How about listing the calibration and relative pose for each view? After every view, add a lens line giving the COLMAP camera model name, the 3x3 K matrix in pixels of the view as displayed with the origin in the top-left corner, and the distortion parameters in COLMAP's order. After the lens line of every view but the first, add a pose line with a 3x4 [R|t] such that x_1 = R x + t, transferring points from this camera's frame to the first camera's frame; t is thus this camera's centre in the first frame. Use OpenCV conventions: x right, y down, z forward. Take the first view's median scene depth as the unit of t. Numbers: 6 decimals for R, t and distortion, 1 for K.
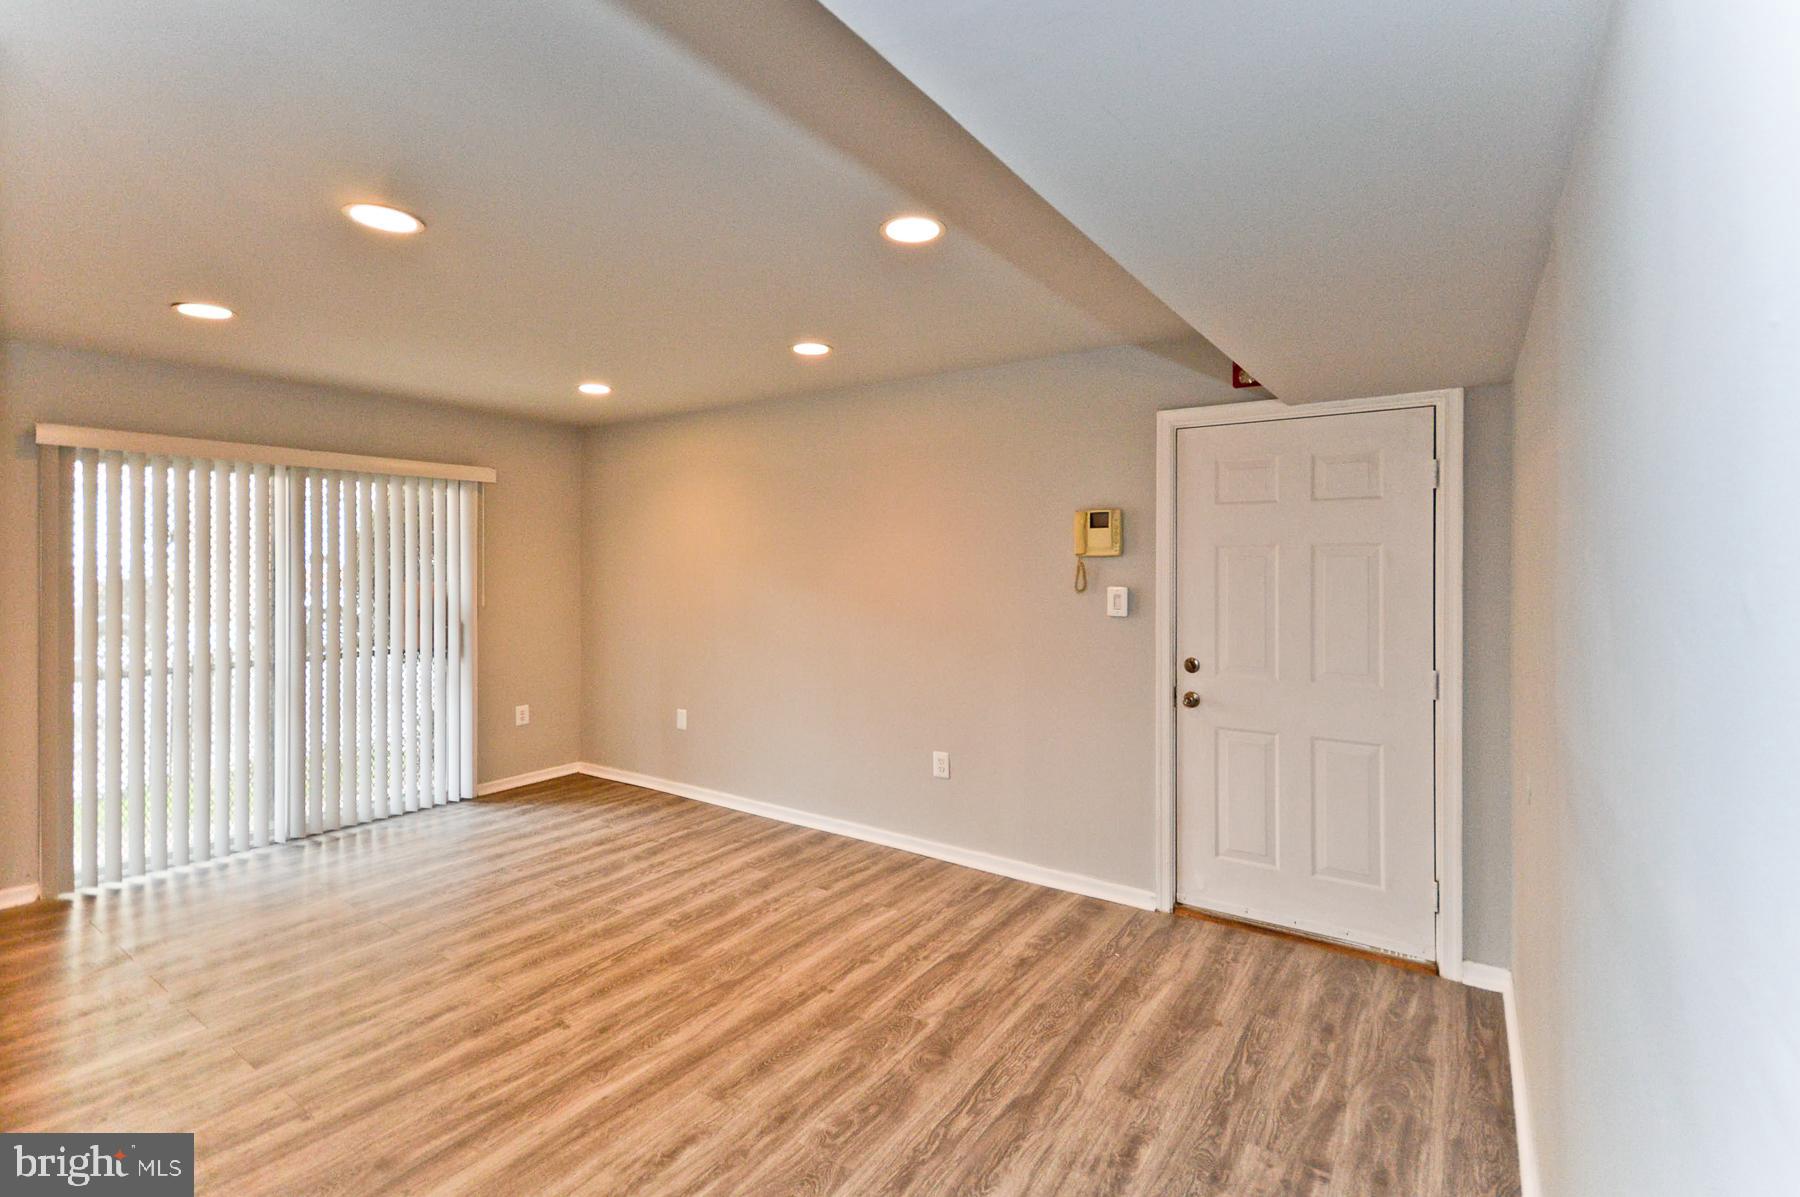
lens RADIAL K [[809.2, 0, 915.6], [0, 809.2, 568.0], [0, 0, 1]] dist [0.009478, -0.005090]
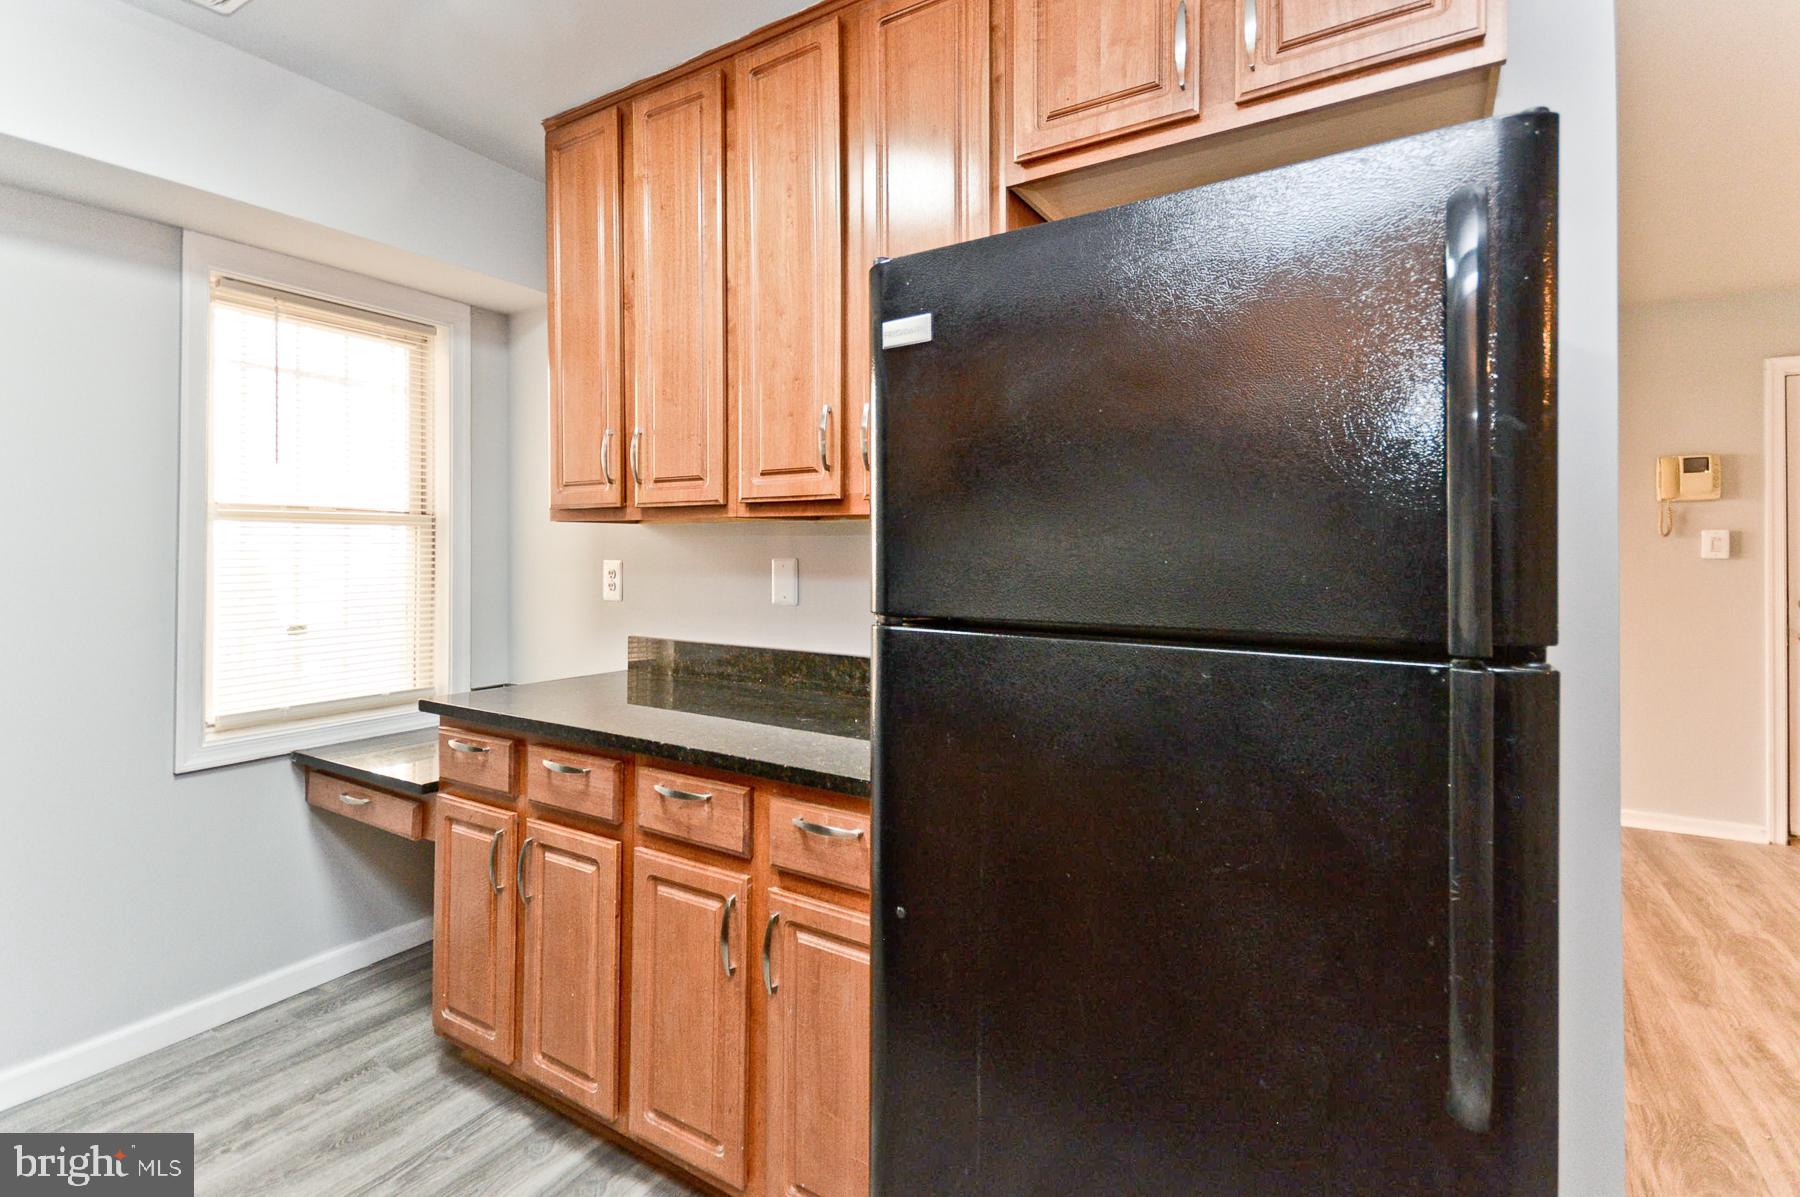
lens RADIAL K [[809.2, 0, 928.2], [0, 809.2, 558.6], [0, 0, 1]] dist [0.009478, -0.005090]
pose [[0.999260, 0.000521, 0.038454, -0.796052], [-0.000799, 0.999974, 0.007217, 0.053230], [-0.038450, -0.007242, 0.999234, 0.010952]]
